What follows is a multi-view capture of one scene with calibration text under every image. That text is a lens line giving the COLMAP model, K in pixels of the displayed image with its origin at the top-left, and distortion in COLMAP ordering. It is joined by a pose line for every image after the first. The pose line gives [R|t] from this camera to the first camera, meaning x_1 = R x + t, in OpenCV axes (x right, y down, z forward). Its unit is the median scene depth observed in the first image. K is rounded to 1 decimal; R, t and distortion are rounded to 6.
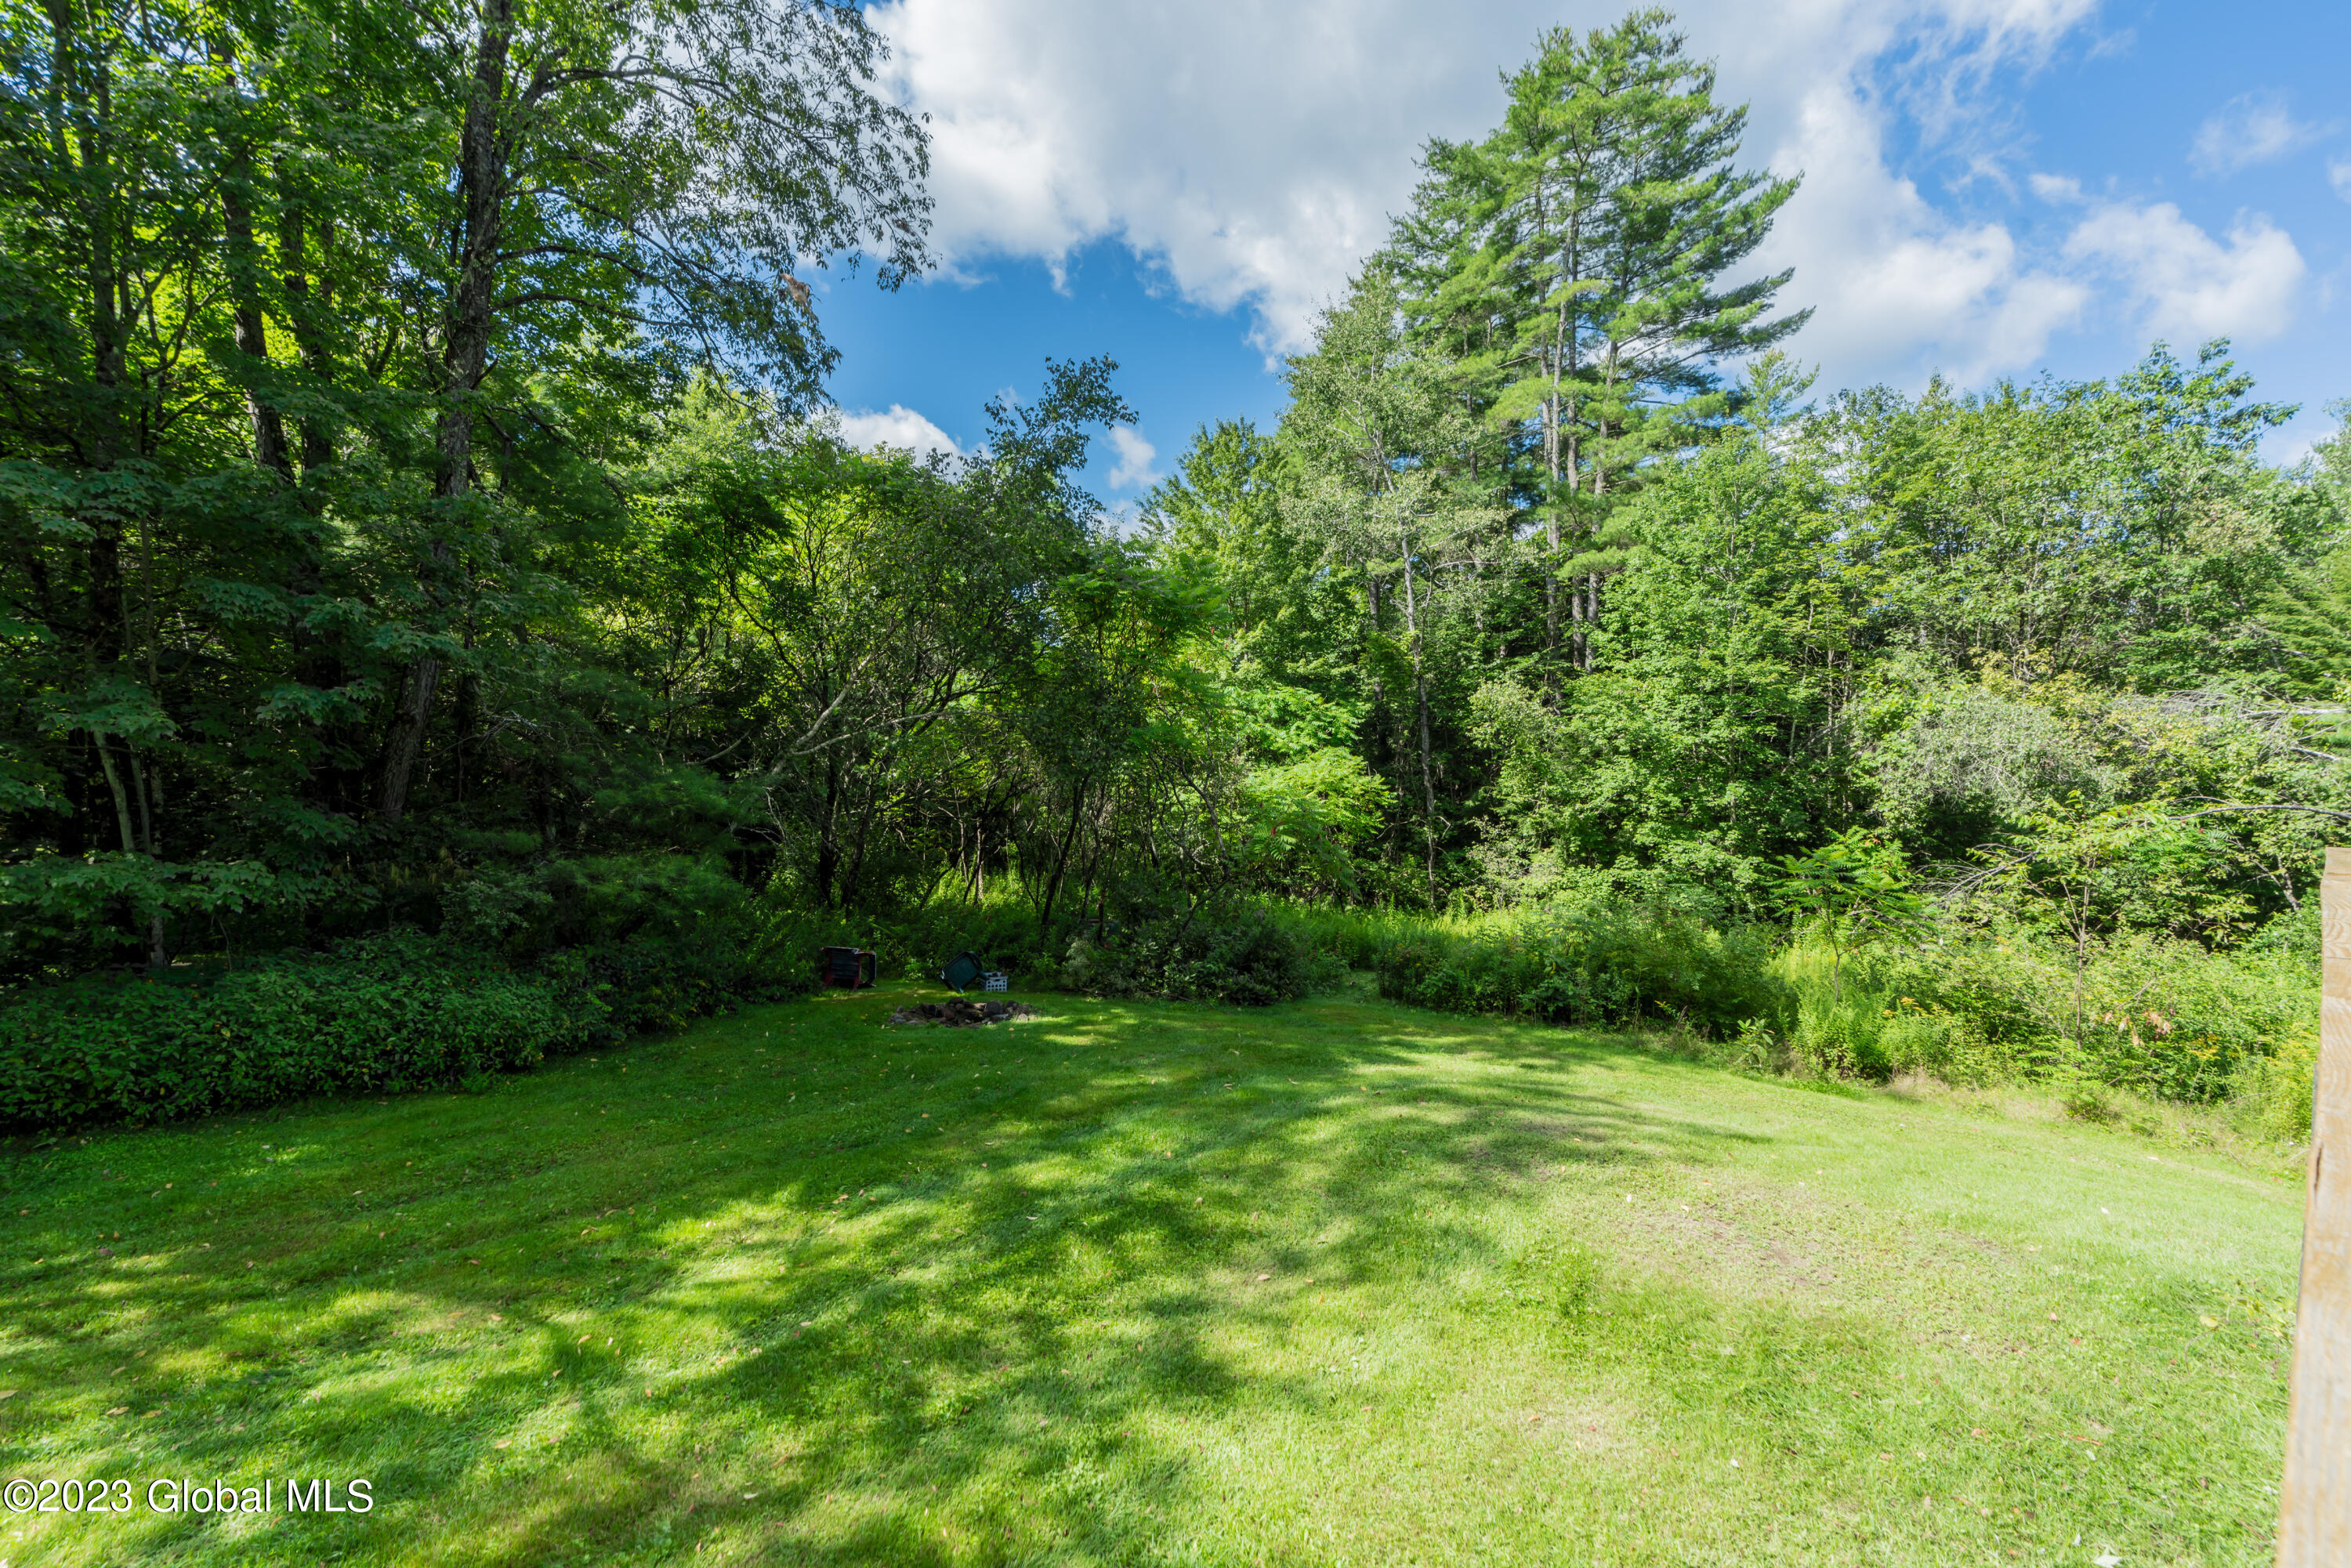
lens RADIAL K [[1061.3, 0, 1181.1], [0, 1061.3, 775.8], [0, 0, 1]] dist [-0.012467, 0.005491]
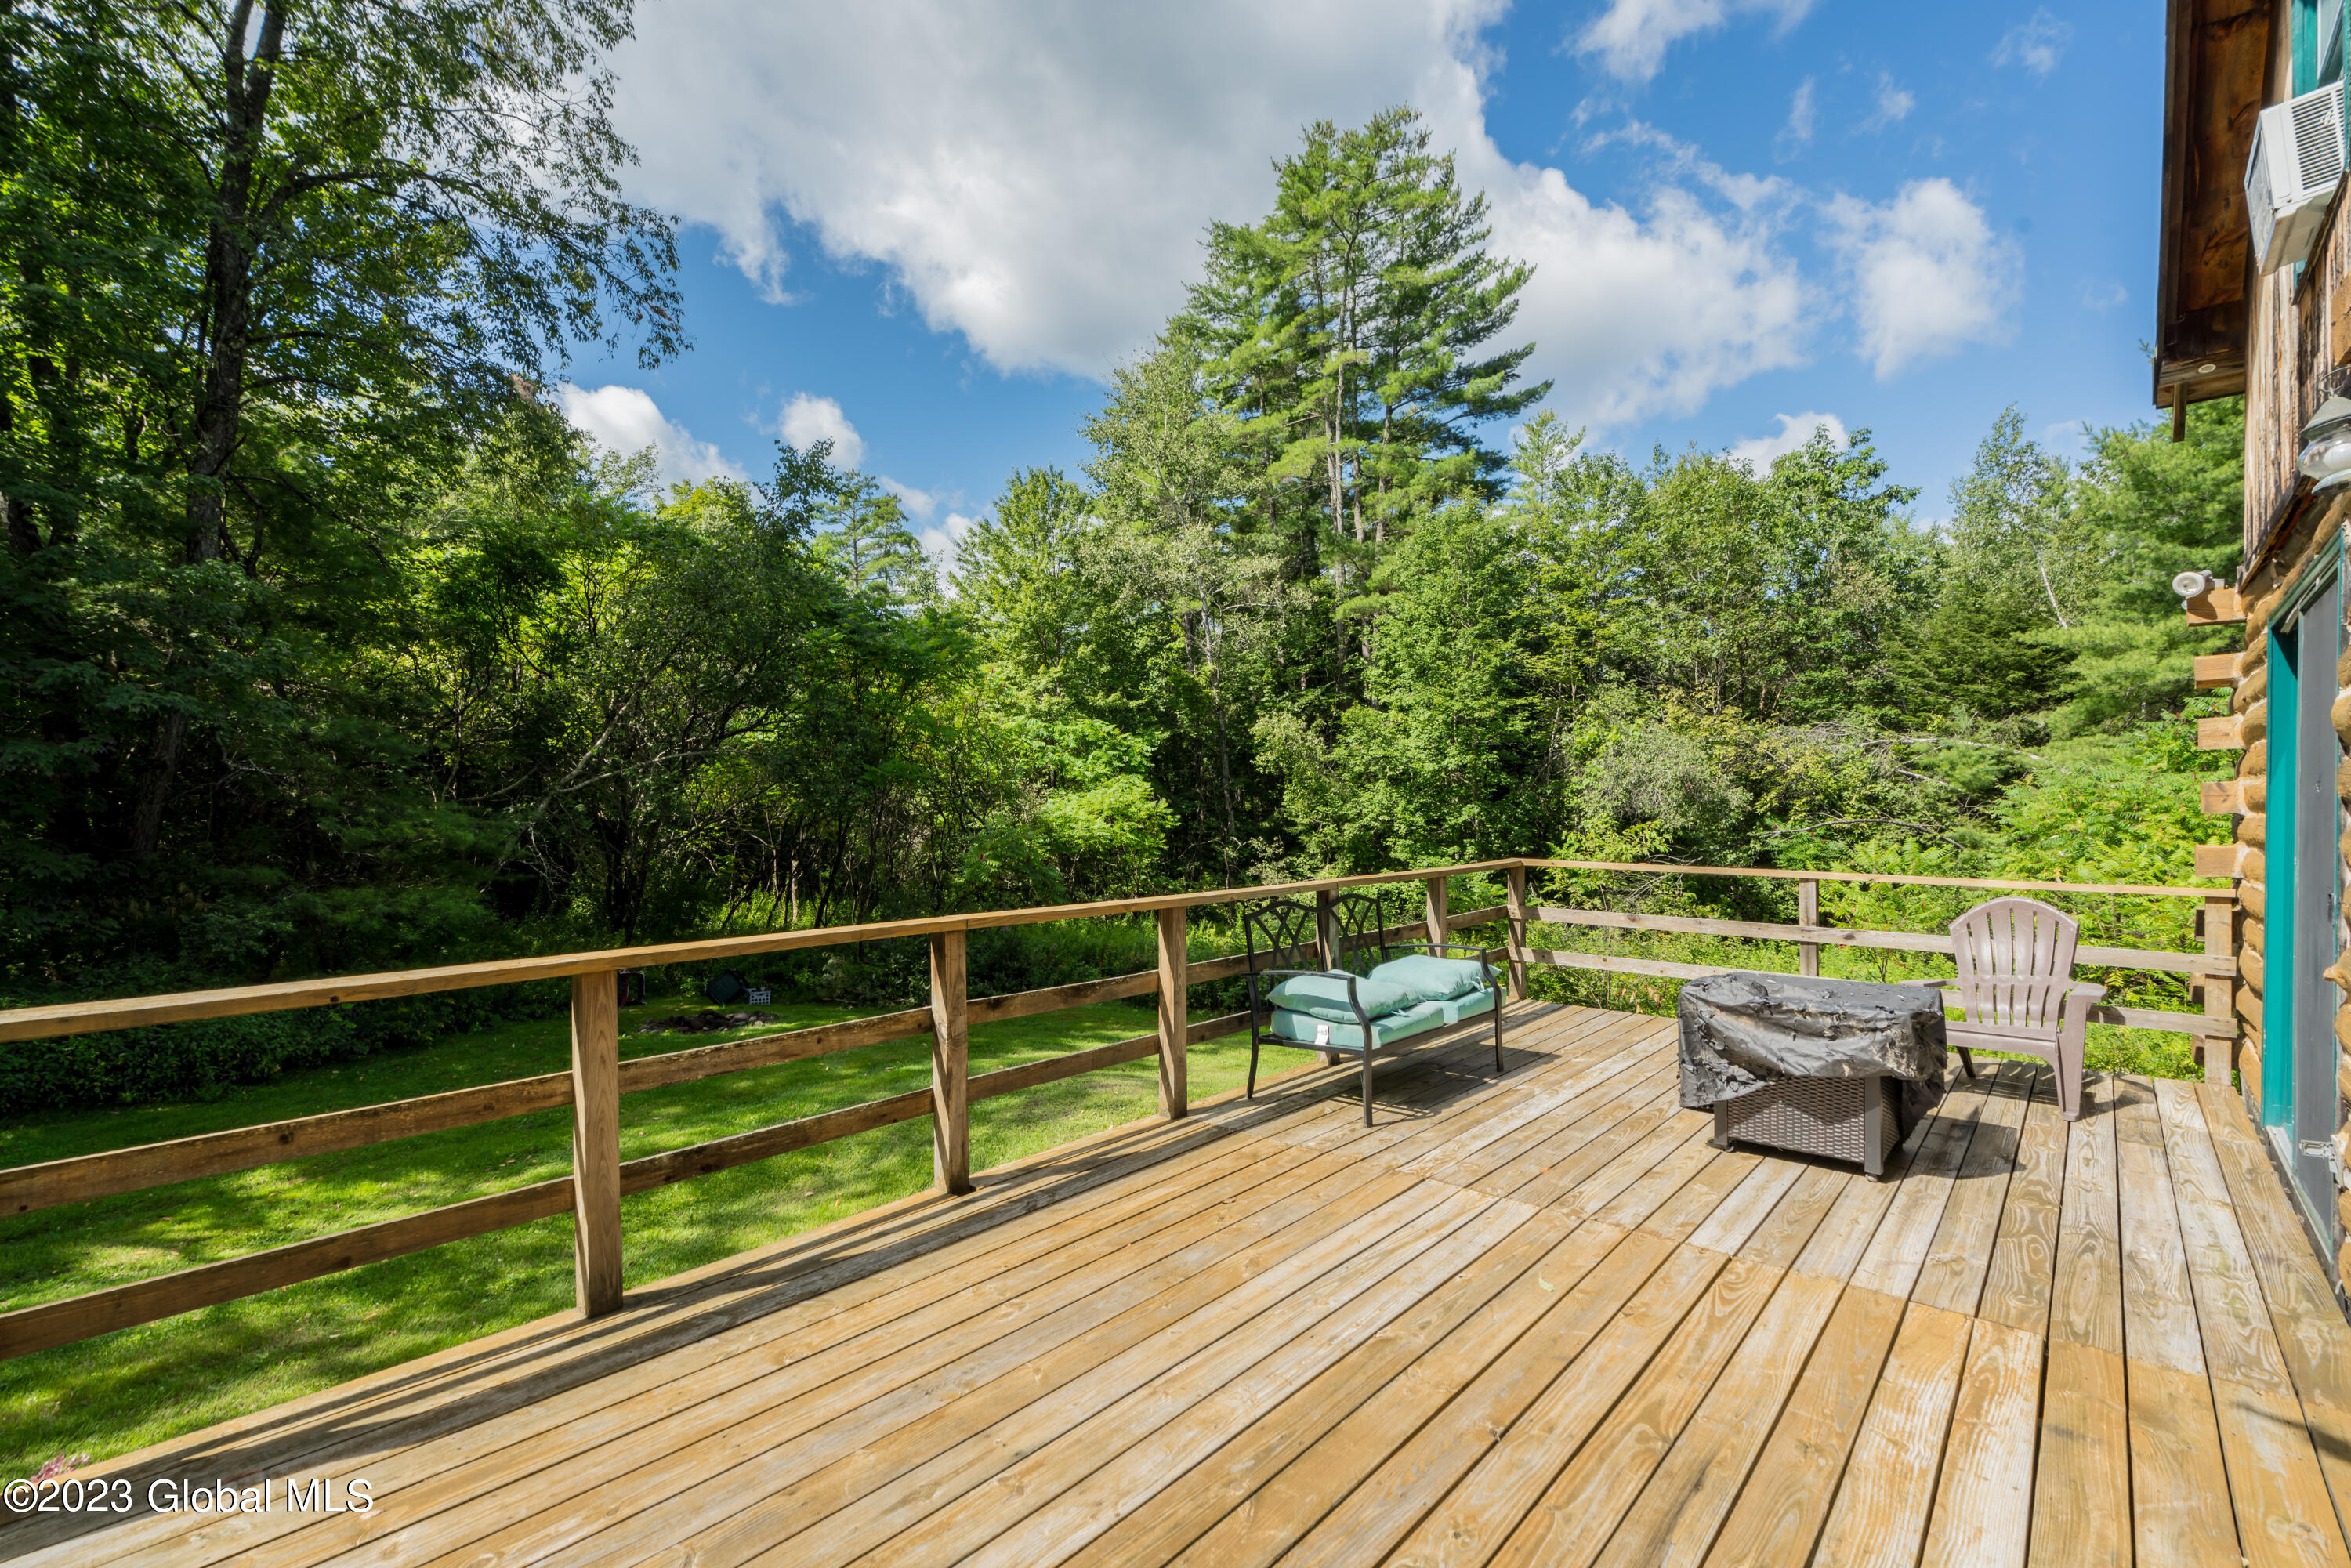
lens RADIAL K [[1061.3, 0, 1186.0], [0, 1061.3, 783.3], [0, 0, 1]] dist [-0.012467, 0.005491]
pose [[0.993942, -0.009344, 0.109507, 0.092849], [0.010772, 0.999864, -0.012451, -0.004693], [-0.109375, 0.013555, 0.993908, -0.088018]]
